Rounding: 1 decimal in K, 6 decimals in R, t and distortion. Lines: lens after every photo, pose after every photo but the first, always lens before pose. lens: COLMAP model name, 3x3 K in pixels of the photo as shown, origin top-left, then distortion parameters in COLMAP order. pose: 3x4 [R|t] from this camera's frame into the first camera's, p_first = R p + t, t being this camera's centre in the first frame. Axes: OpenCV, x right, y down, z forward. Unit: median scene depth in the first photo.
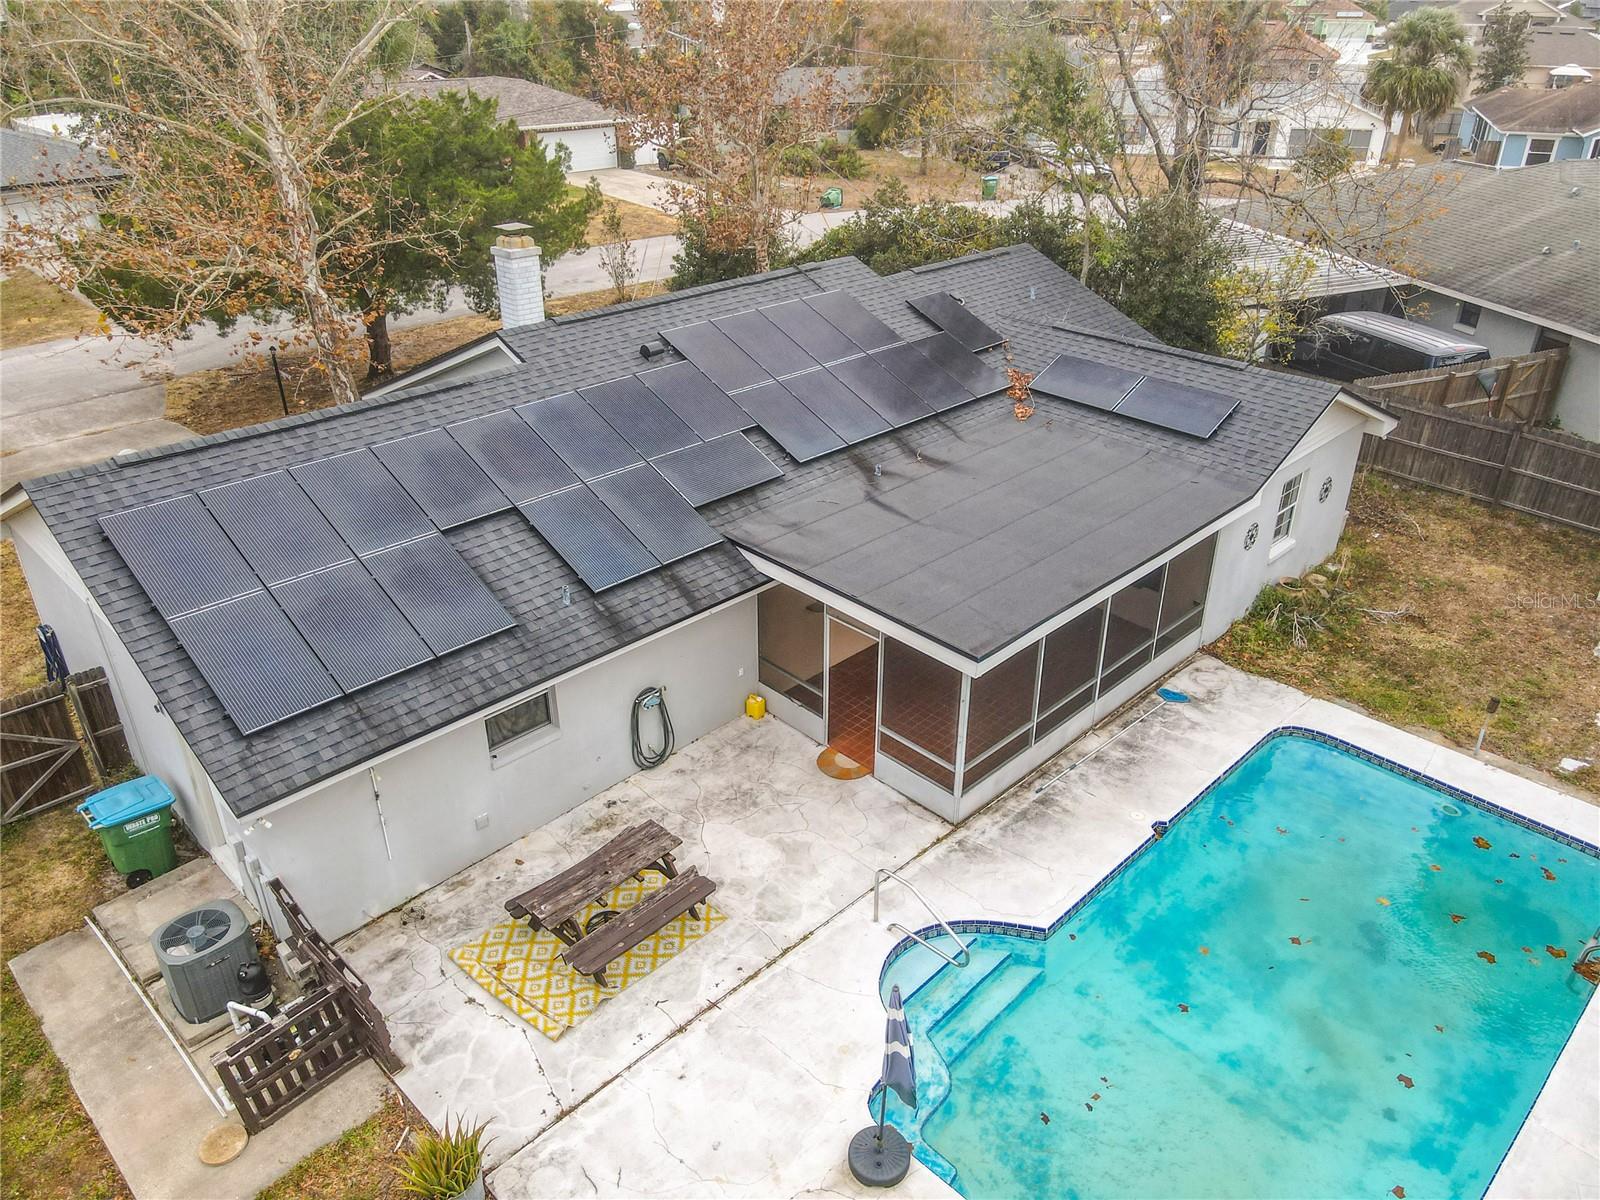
lens RADIAL K [[1174.8, 0, 806.1], [0, 1174.8, 597.9], [0, 0, 1]] dist [-0.000540, 0.005210]
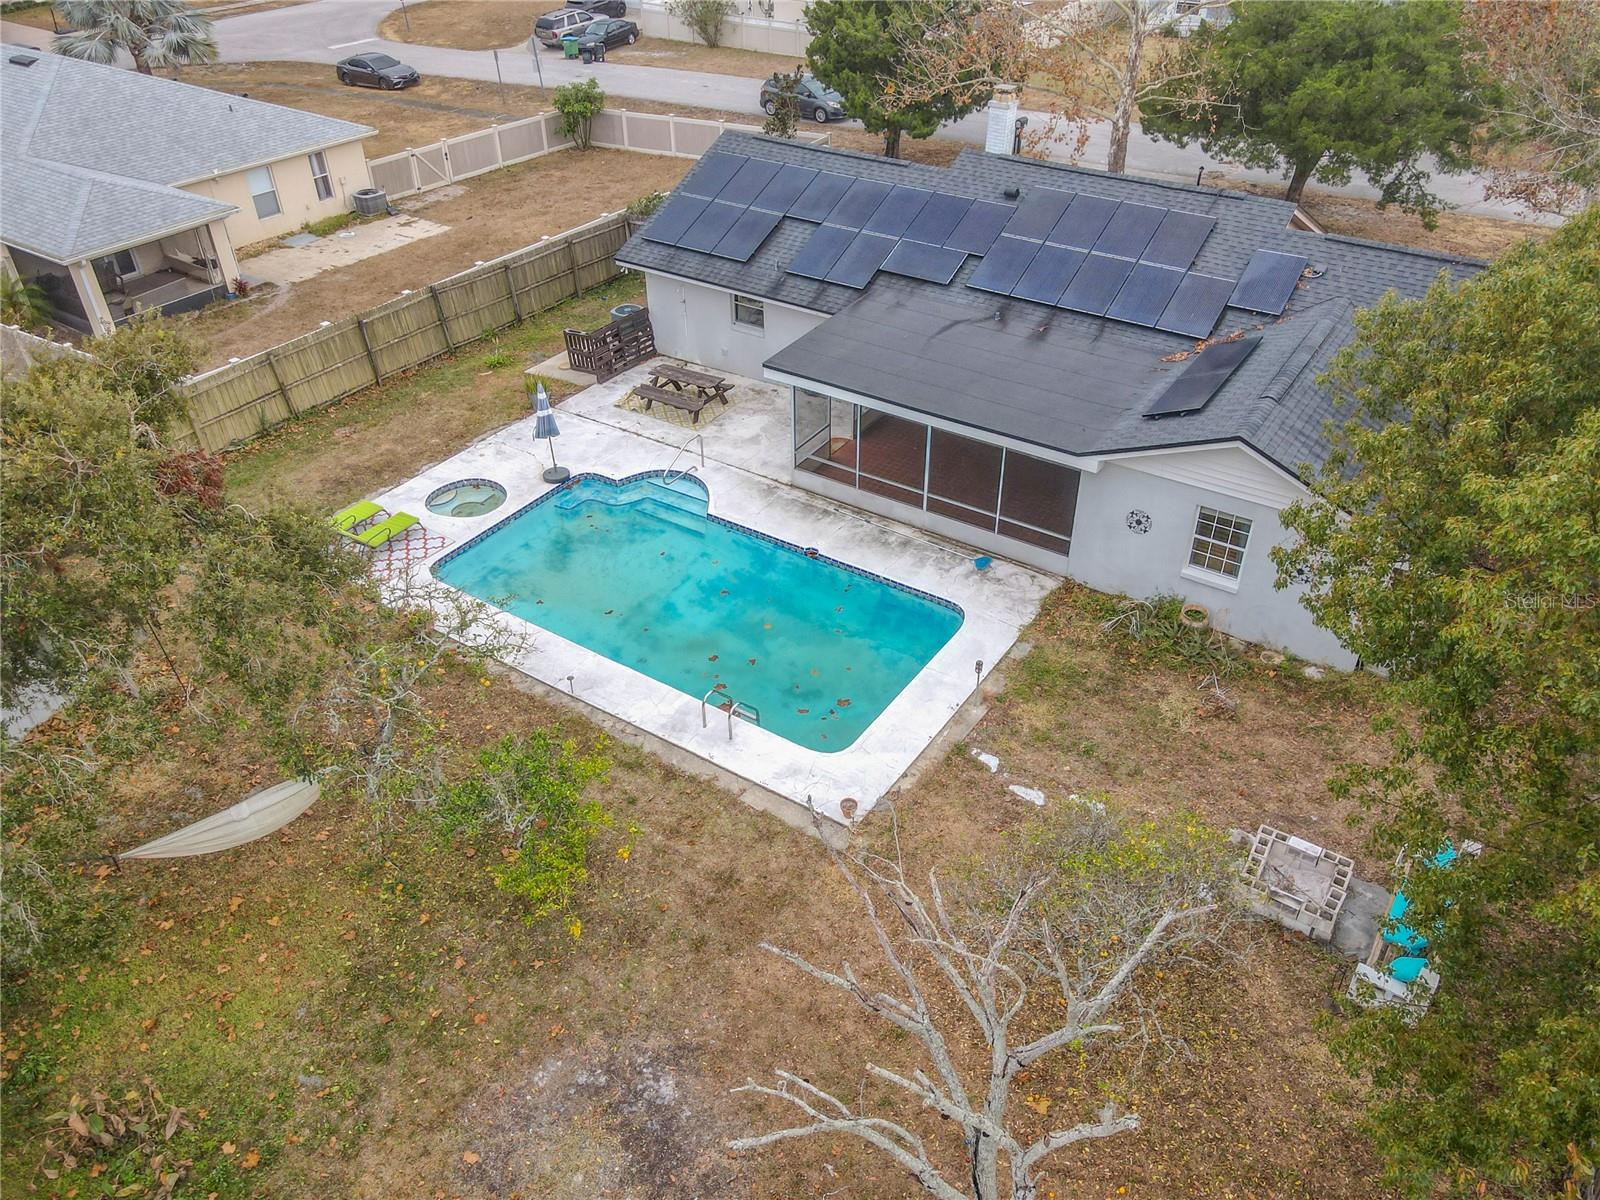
lens RADIAL K [[1174.8, 0, 803.1], [0, 1174.8, 603.6], [0, 0, 1]] dist [-0.000540, 0.005210]
pose [[0.193921, 0.577036, -0.793362, 1.551775], [-0.463217, 0.766742, 0.444451, -0.423730], [0.864768, 0.281311, 0.415980, 0.372877]]
